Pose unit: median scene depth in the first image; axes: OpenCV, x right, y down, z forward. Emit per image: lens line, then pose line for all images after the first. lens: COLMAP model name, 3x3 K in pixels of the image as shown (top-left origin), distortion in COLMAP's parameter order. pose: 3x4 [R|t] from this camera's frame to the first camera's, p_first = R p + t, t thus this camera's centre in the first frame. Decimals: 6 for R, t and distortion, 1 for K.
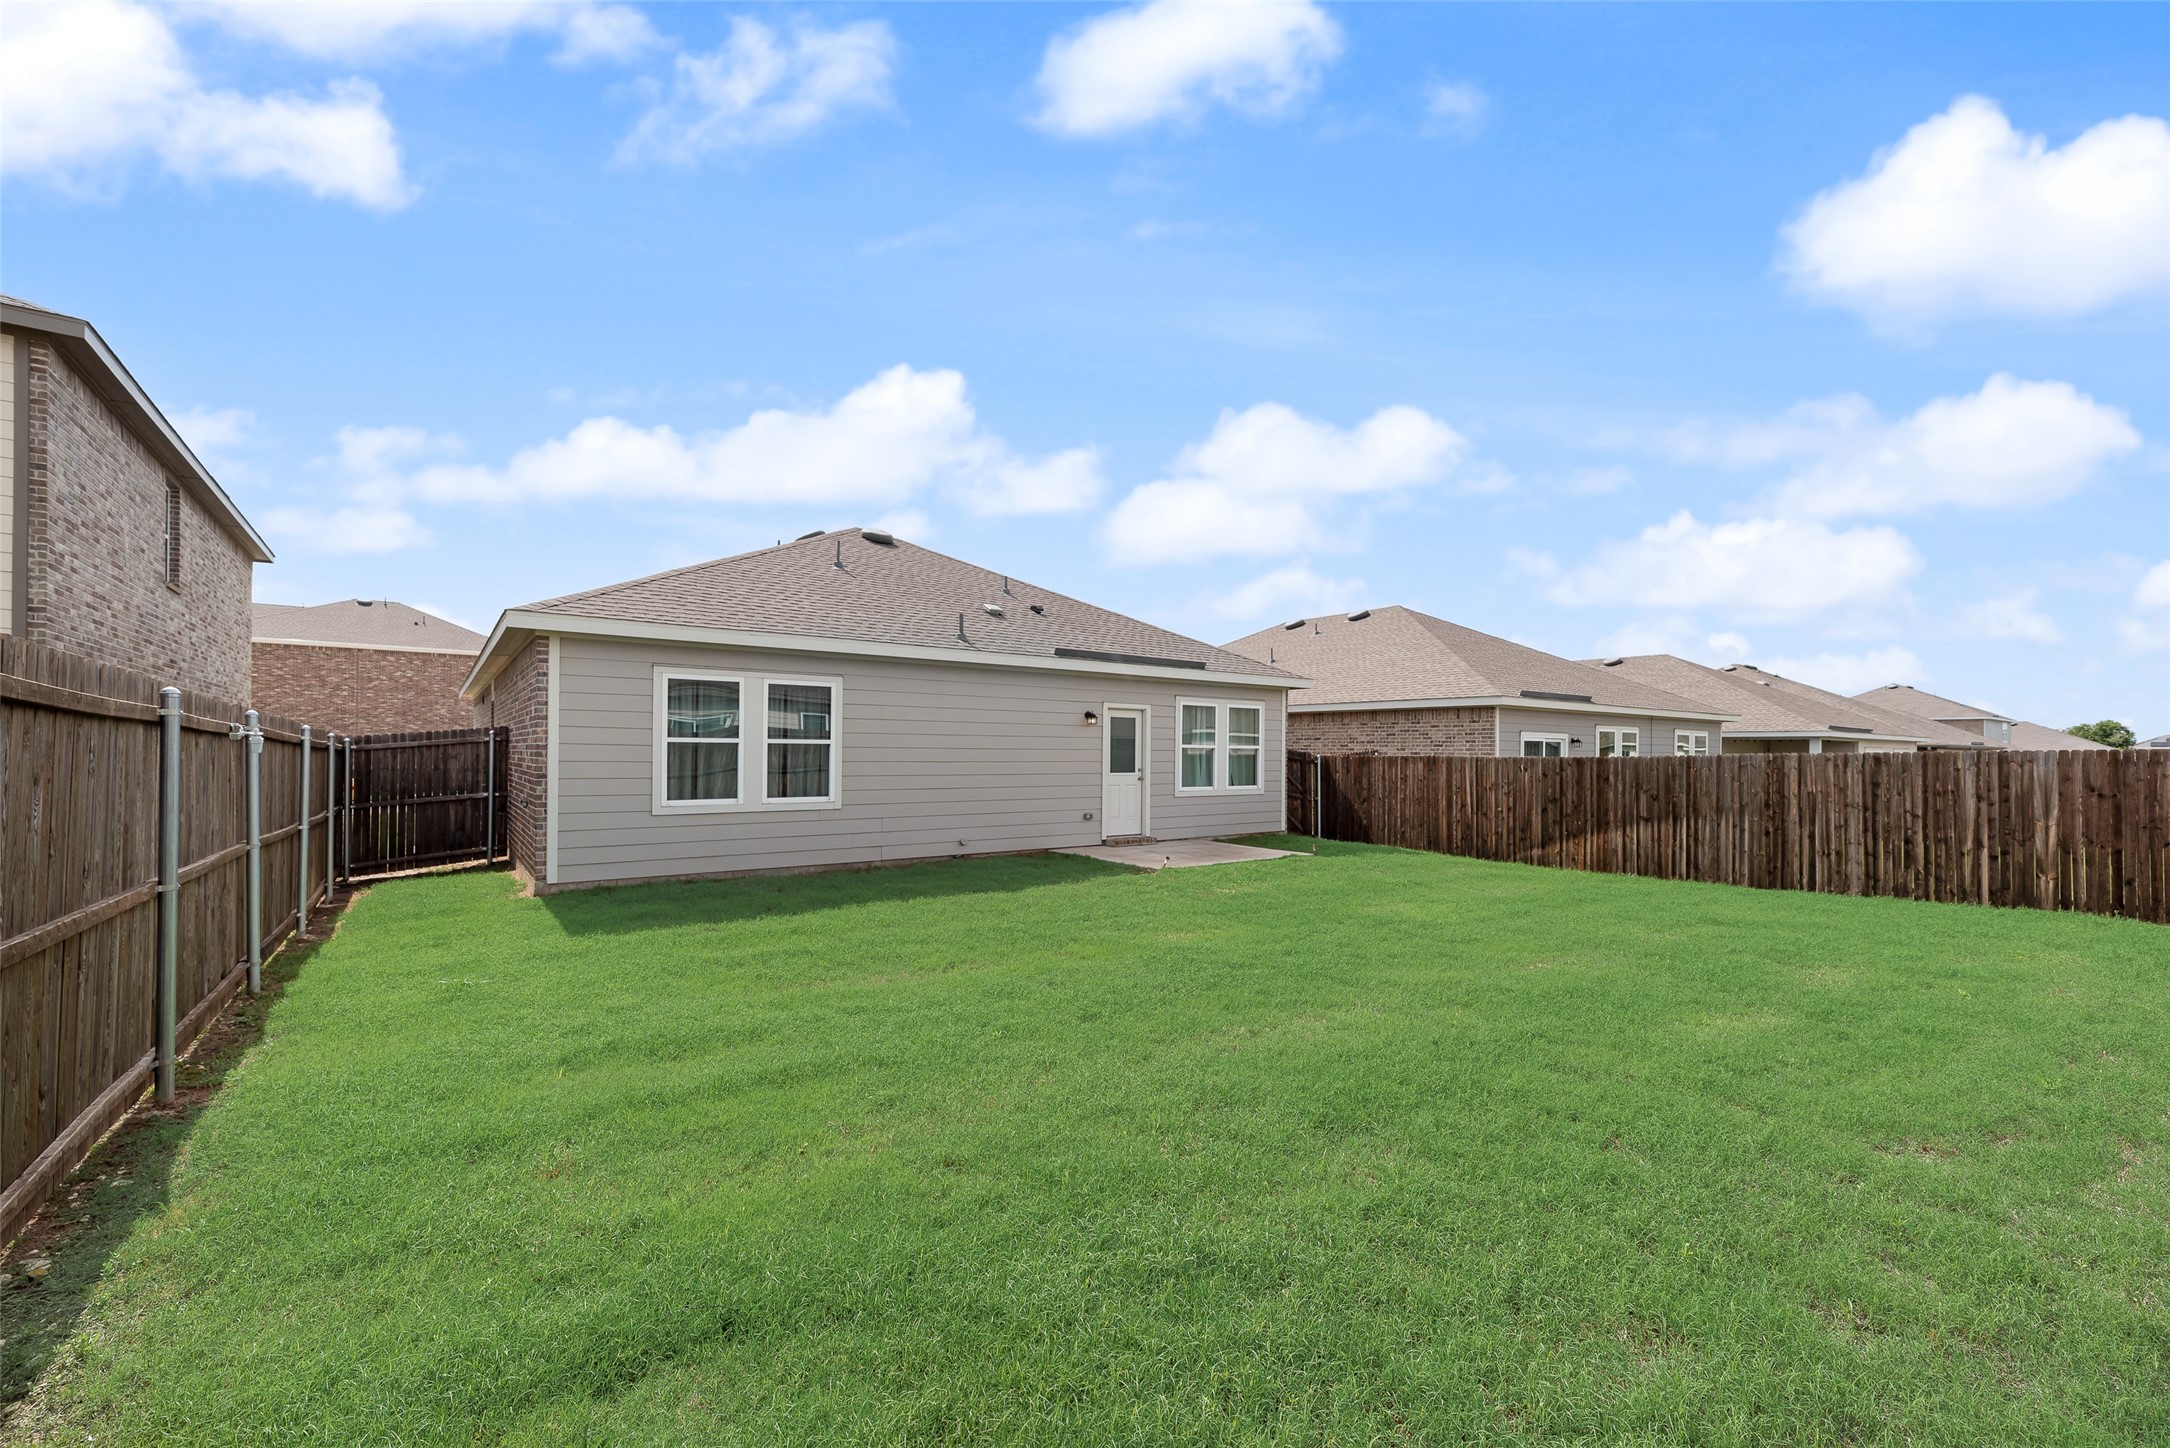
lens RADIAL K [[863.7, 0, 1091.3], [0, 863.7, 737.7], [0, 0, 1]] dist [0.000033, 0.000009]
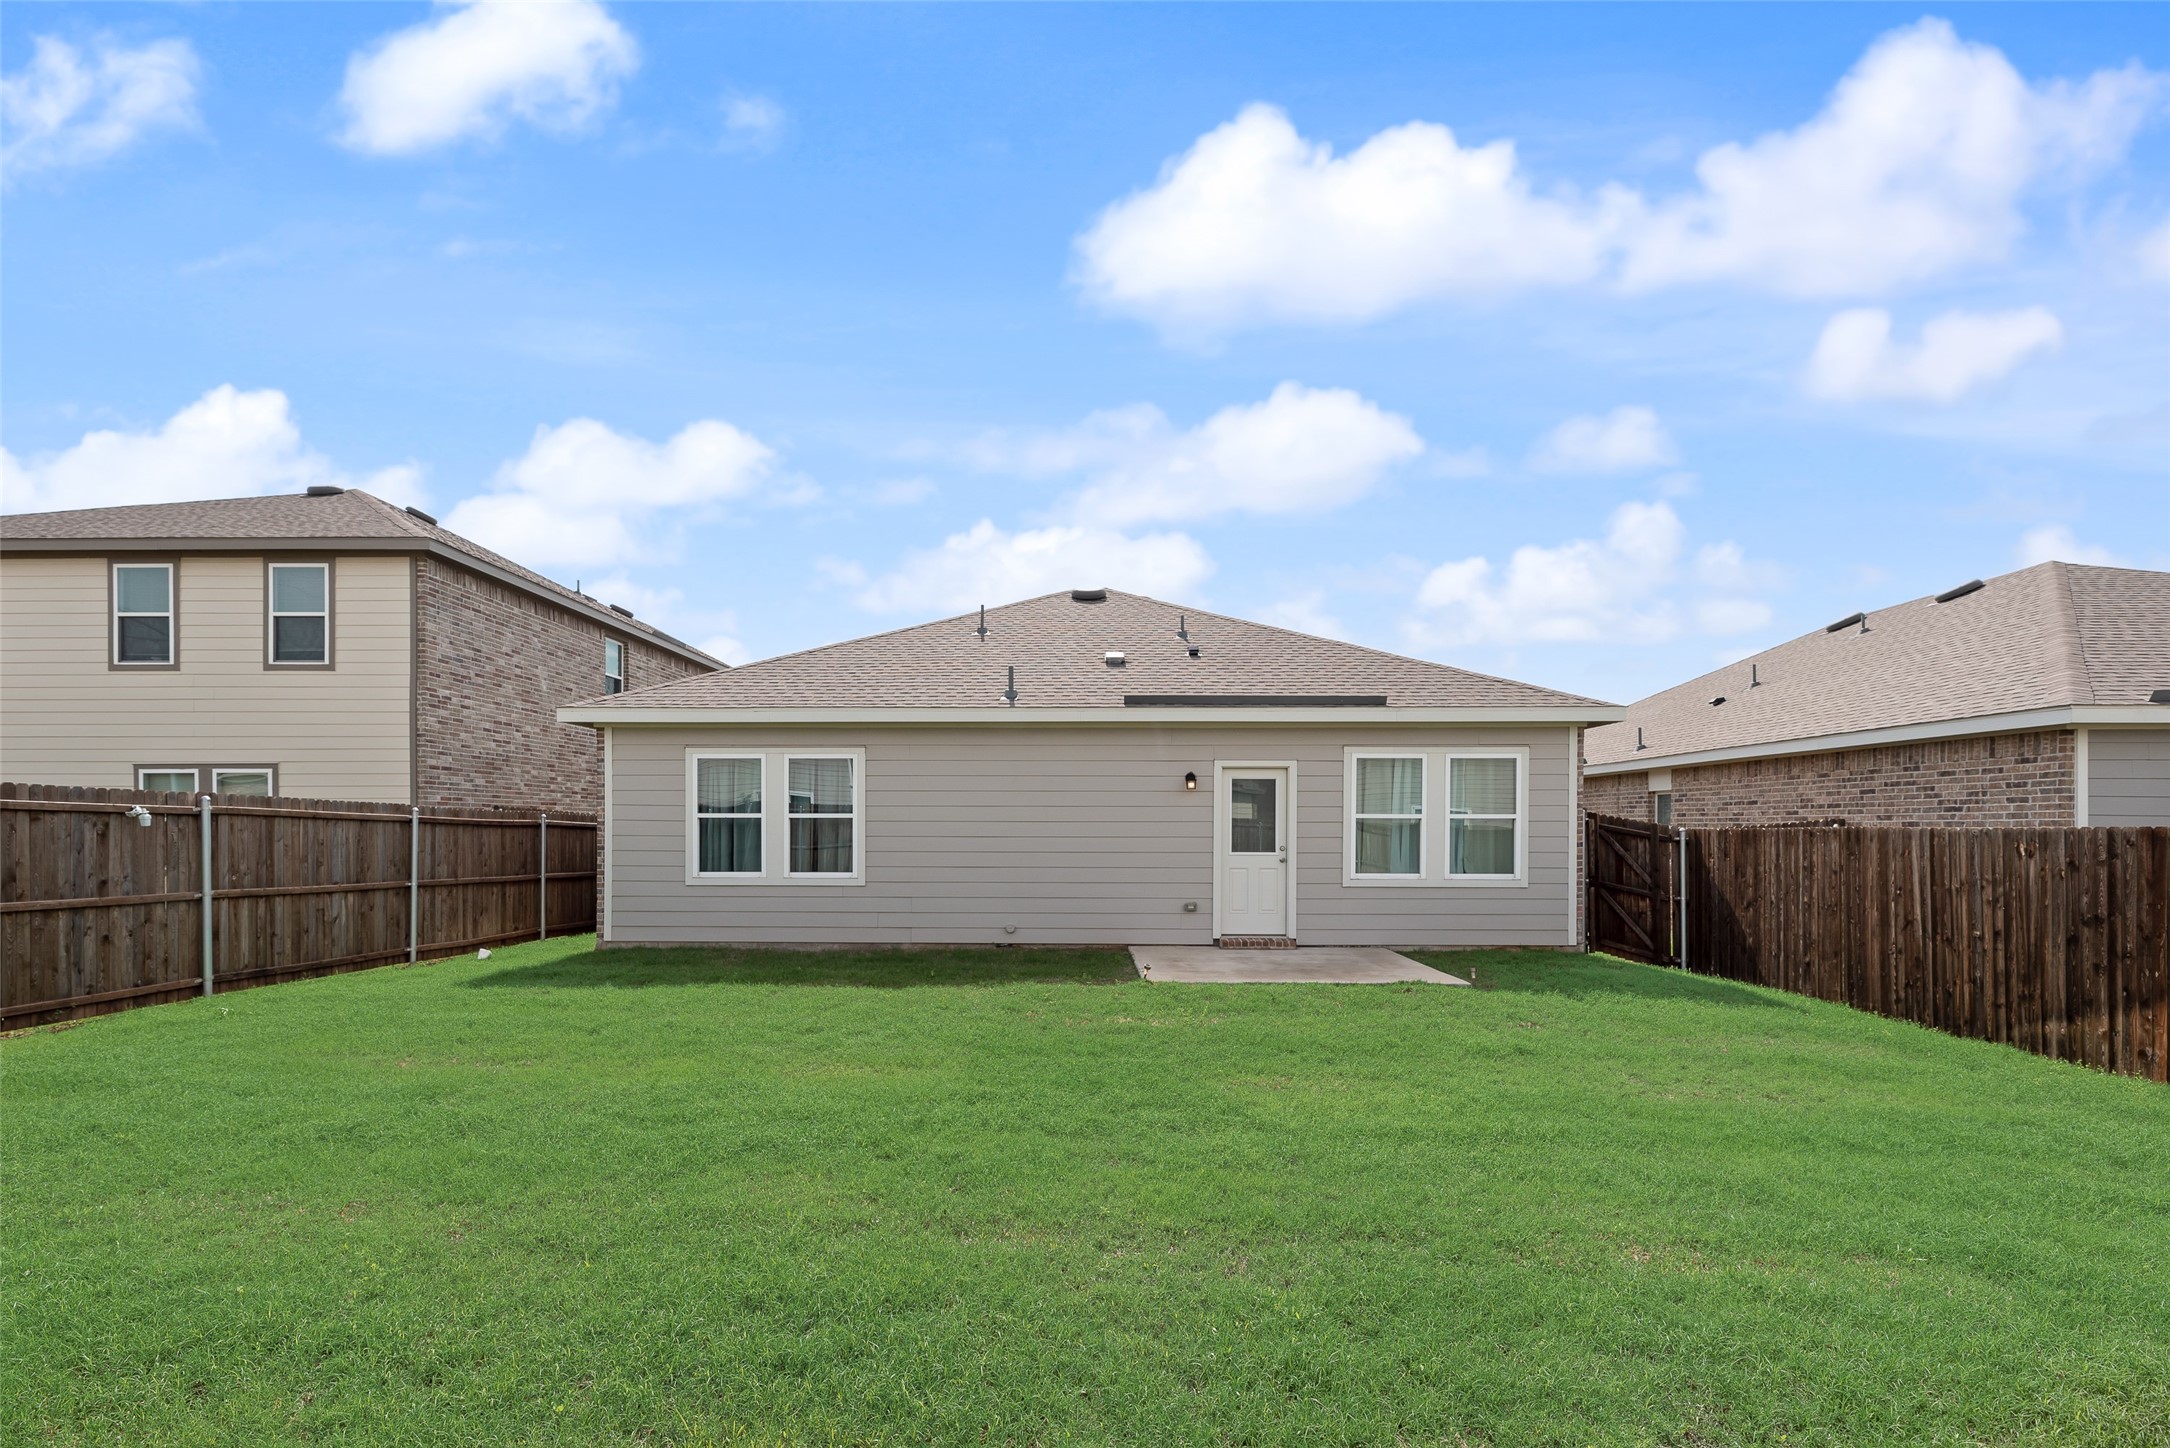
lens RADIAL K [[895.9, 0, 1084.7], [0, 895.9, 825.6], [0, 0, 1]] dist [0.000490, -0.000062]
pose [[0.789322, -0.008397, -0.613922, 0.395216], [0.014410, 0.999884, 0.004851, 0.011286], [0.613811, -0.012676, 0.789352, 0.285749]]
